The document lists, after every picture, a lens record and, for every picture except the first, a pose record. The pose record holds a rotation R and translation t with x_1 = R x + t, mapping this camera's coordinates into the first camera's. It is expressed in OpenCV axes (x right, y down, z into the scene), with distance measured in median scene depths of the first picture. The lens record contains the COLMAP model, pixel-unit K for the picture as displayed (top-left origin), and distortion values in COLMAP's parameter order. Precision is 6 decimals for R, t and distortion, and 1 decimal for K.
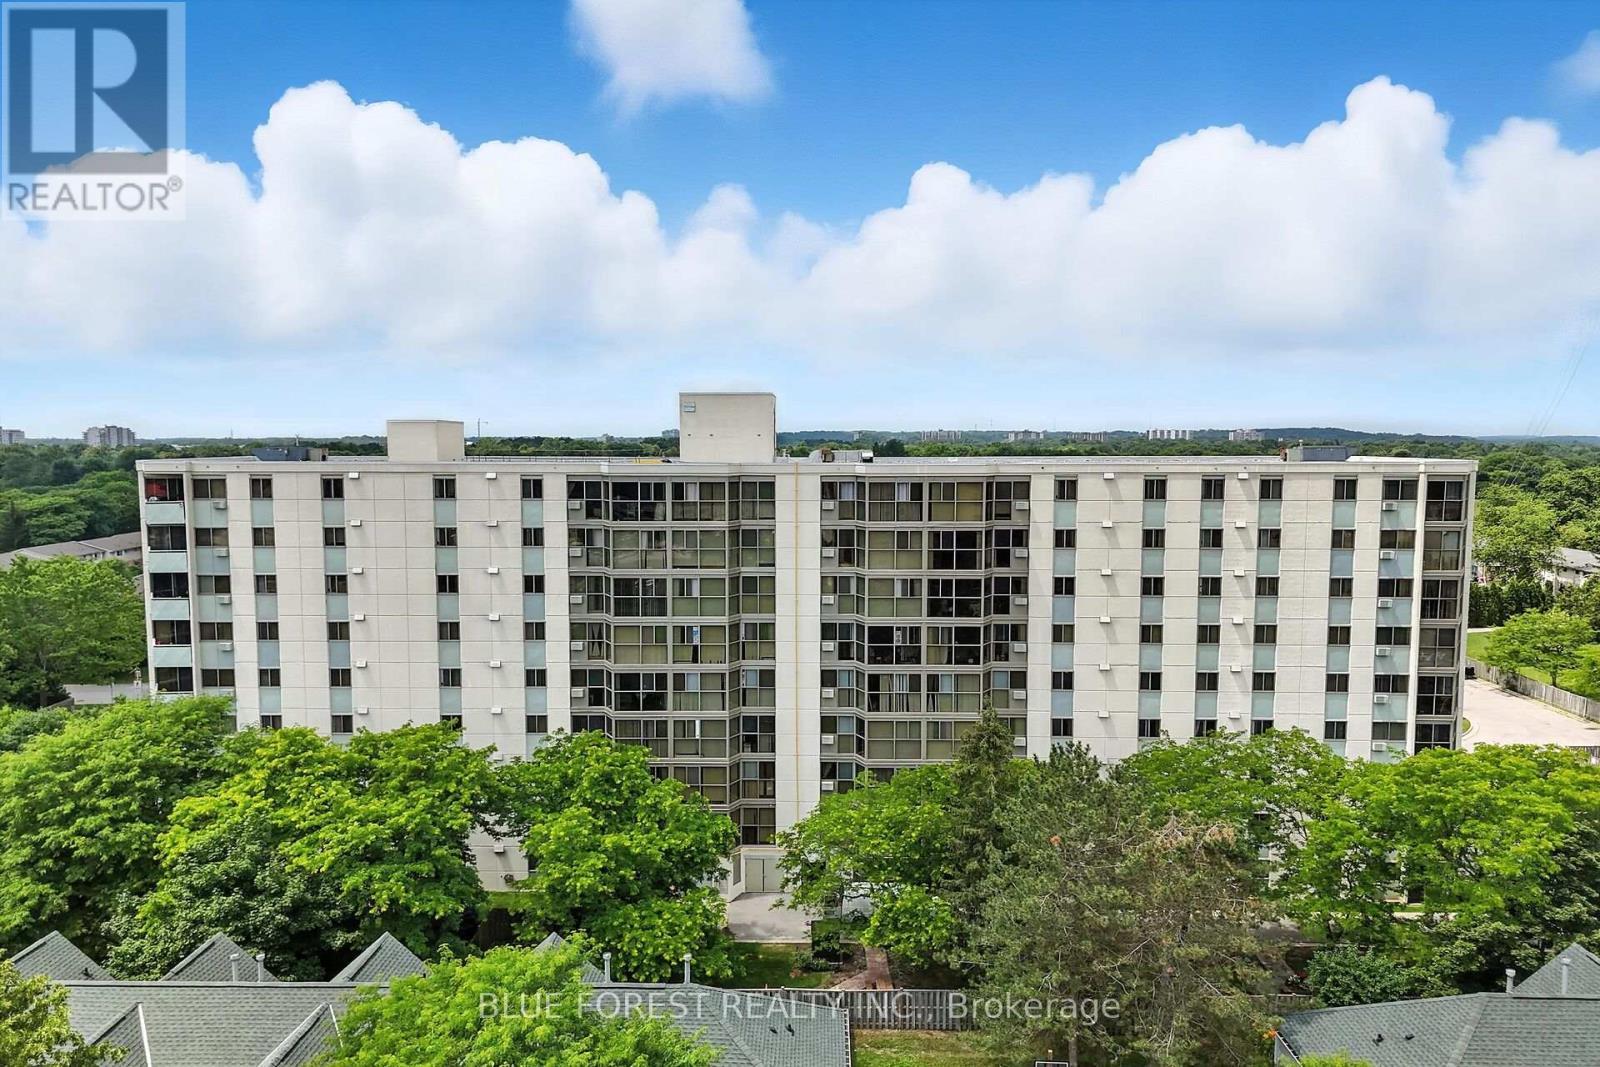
lens RADIAL K [[614.3, 0, 832.2], [0, 614.3, 472.7], [0, 0, 1]] dist [0.003063, -0.000016]
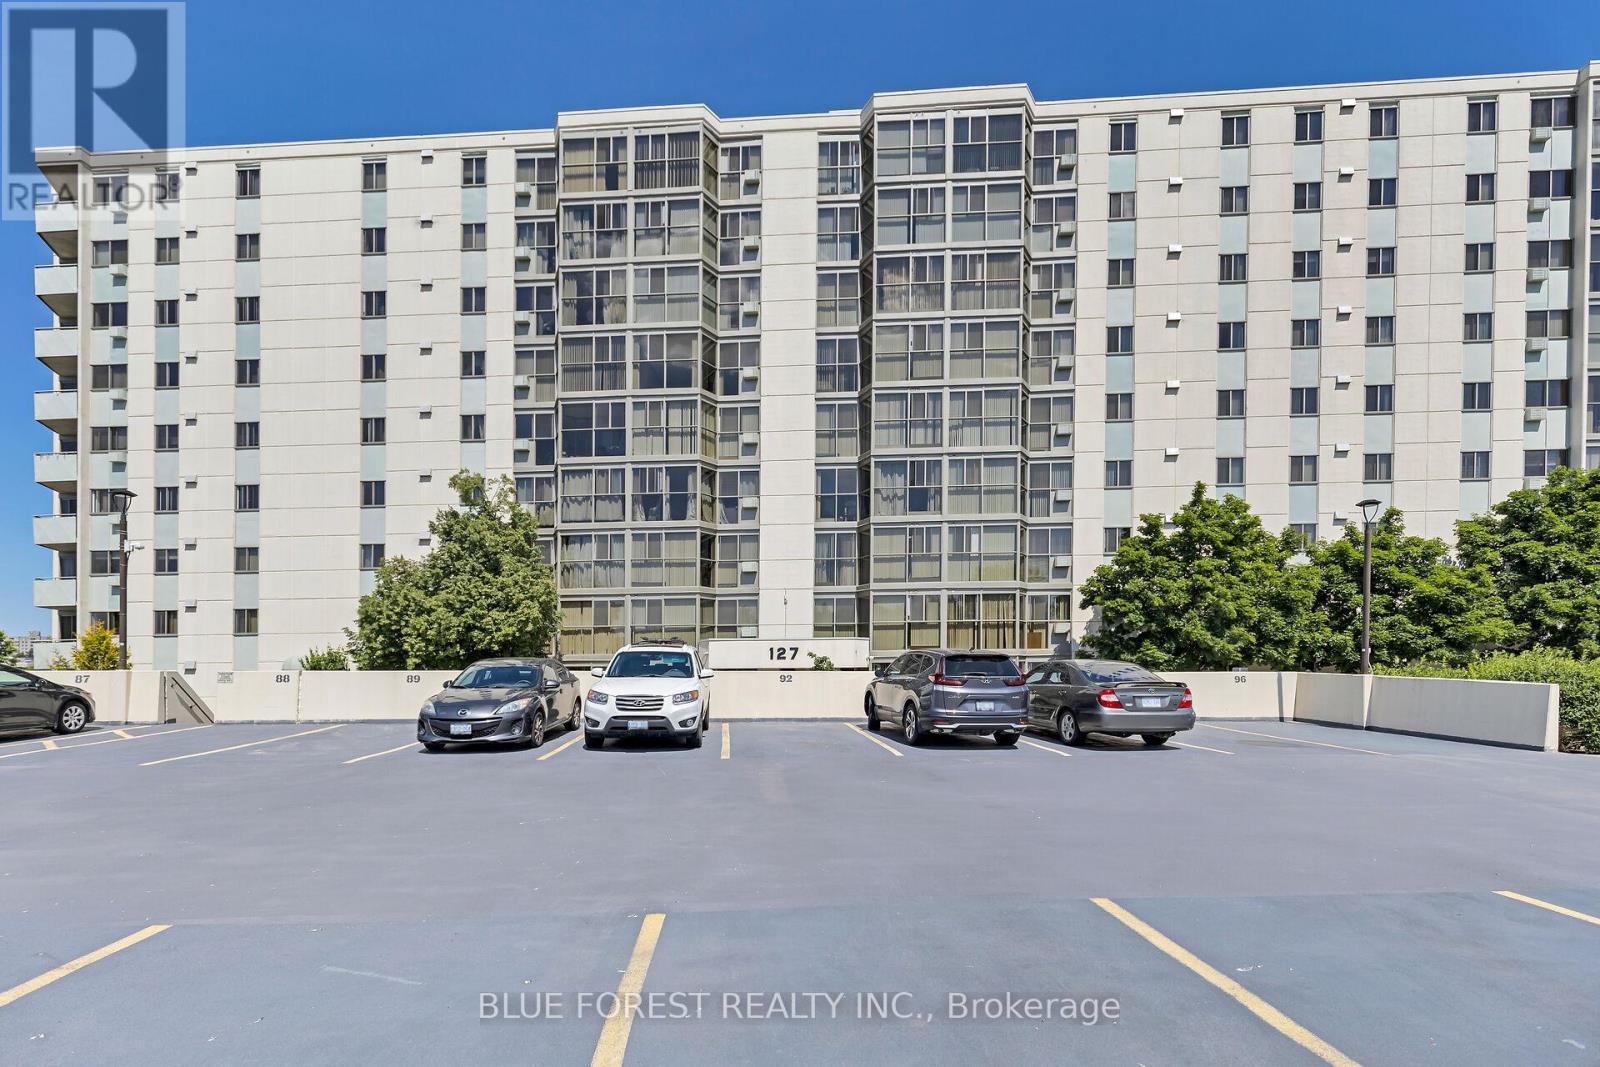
lens RADIAL K [[741.8, 0, 798.0], [0, 741.8, 677.0], [0, 0, 1]] dist [0.000103, -0.000121]
pose [[0.999008, 0.006485, -0.044066, 0.001658], [-0.008319, 0.999101, -0.041567, 0.745618], [0.043757, 0.041892, 0.998164, 0.035634]]
